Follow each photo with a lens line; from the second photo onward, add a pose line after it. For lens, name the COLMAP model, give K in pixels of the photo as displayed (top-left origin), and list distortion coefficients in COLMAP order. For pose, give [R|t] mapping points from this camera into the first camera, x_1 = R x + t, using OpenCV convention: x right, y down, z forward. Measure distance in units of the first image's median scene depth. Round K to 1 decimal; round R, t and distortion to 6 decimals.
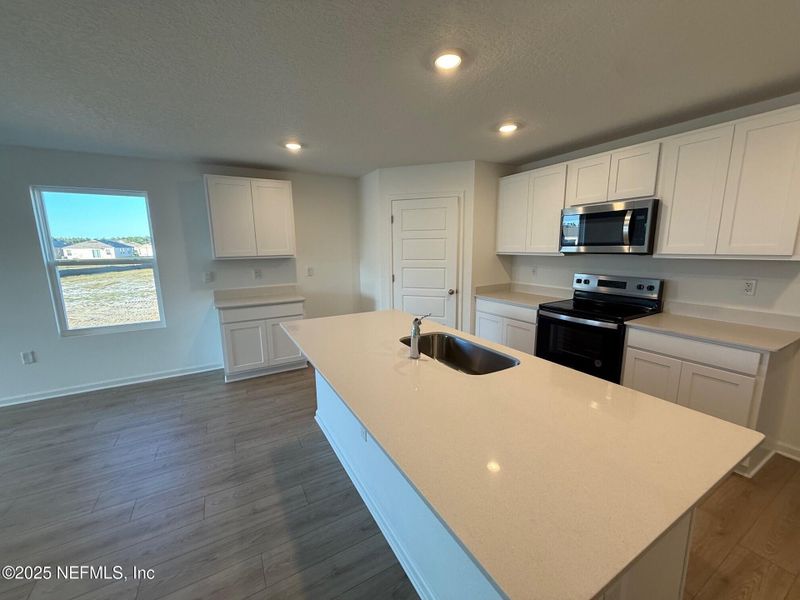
lens RADIAL K [[319.1, 0, 397.9], [0, 319.1, 300.7], [0, 0, 1]] dist [-0.000780, 0.000224]
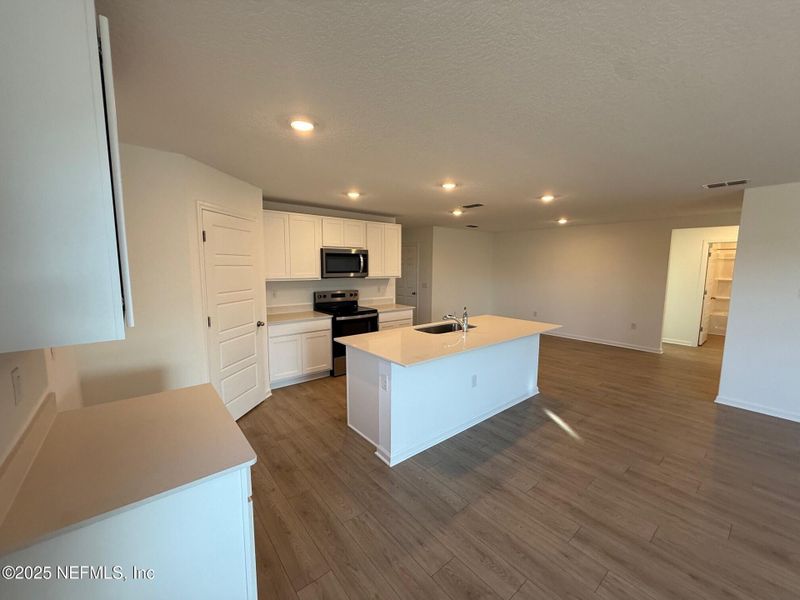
lens RADIAL K [[319.1, 0, 397.9], [0, 319.1, 300.7], [0, 0, 1]] dist [-0.000780, 0.000224]
pose [[-0.171311, -0.095038, 0.980622, -0.968130], [0.163425, 0.978806, 0.123412, -0.171963], [-0.971568, 0.181400, -0.152148, 0.914361]]
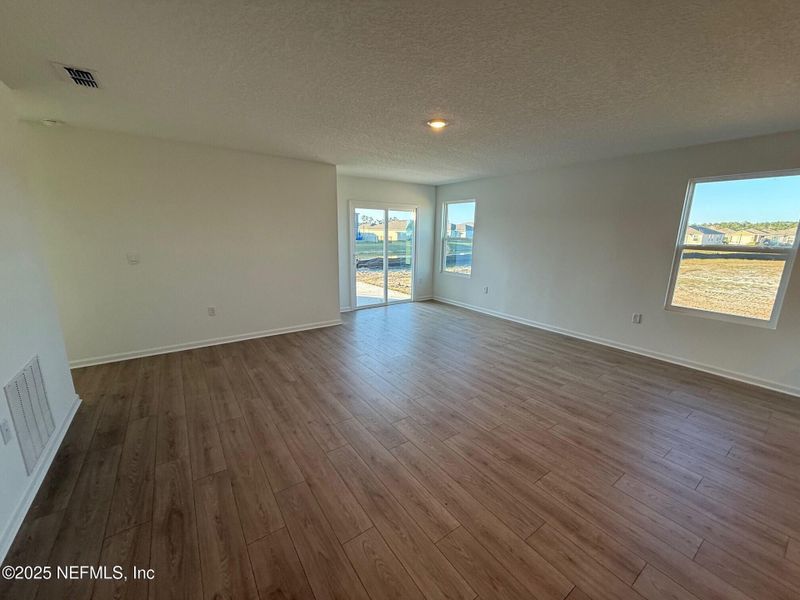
lens RADIAL K [[319.1, 0, 397.9], [0, 319.1, 300.7], [0, 0, 1]] dist [-0.000780, 0.000224]
pose [[0.100727, 0.226761, -0.968728, -0.023019], [-0.185444, 0.960896, 0.205645, 0.023470], [0.977479, 0.158931, 0.138840, -0.129790]]
